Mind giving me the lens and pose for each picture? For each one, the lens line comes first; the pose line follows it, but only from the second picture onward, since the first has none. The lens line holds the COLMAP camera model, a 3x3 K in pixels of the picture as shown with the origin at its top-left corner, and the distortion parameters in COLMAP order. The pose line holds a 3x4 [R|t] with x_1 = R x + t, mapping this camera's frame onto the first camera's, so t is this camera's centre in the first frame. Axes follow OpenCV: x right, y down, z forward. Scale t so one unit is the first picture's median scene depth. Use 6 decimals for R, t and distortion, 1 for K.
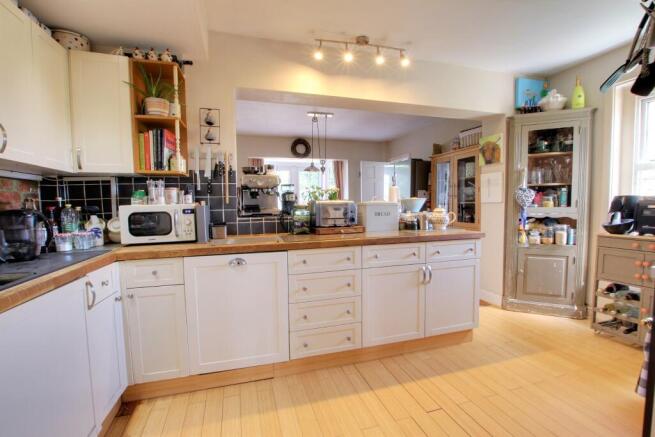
lens RADIAL K [[303.5, 0, 326.8], [0, 303.5, 221.1], [0, 0, 1]] dist [-0.030727, 0.003037]
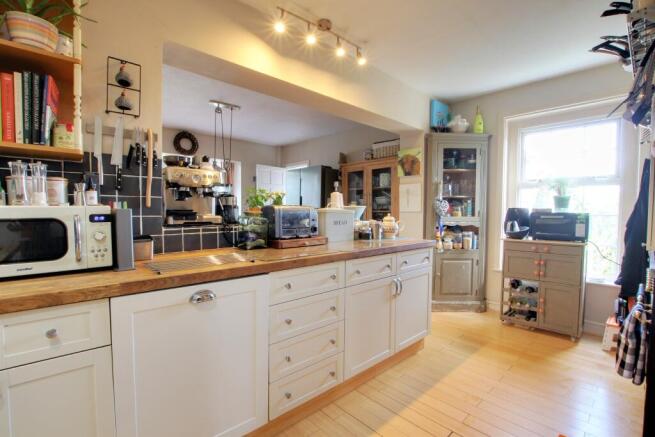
lens RADIAL K [[303.5, 0, 328.6], [0, 303.5, 221.8], [0, 0, 1]] dist [-0.030727, 0.003037]
pose [[0.898778, 0.002588, 0.438397, -0.257935], [0.007308, 0.999755, -0.020885, -0.007813], [-0.438344, 0.021975, 0.898539, 0.223030]]
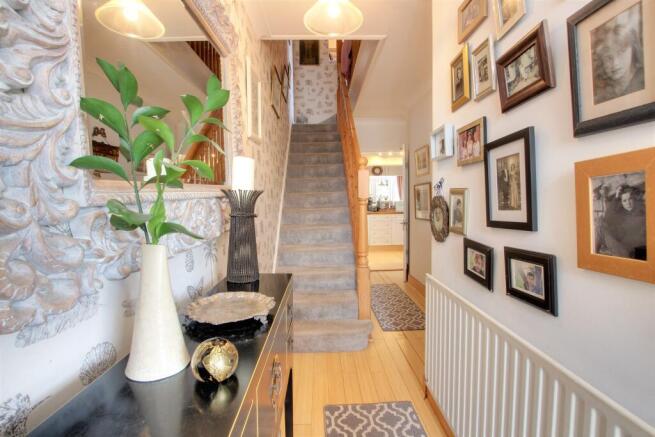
lens RADIAL K [[303.5, 0, 327.4], [0, 303.5, 217.7], [0, 0, 1]] dist [-0.030727, 0.003037]
pose [[0.966321, 0.016775, -0.256793, 0.257456], [-0.020790, 0.999700, -0.012927, 0.166149], [0.256499, 0.017831, 0.966380, -2.152116]]
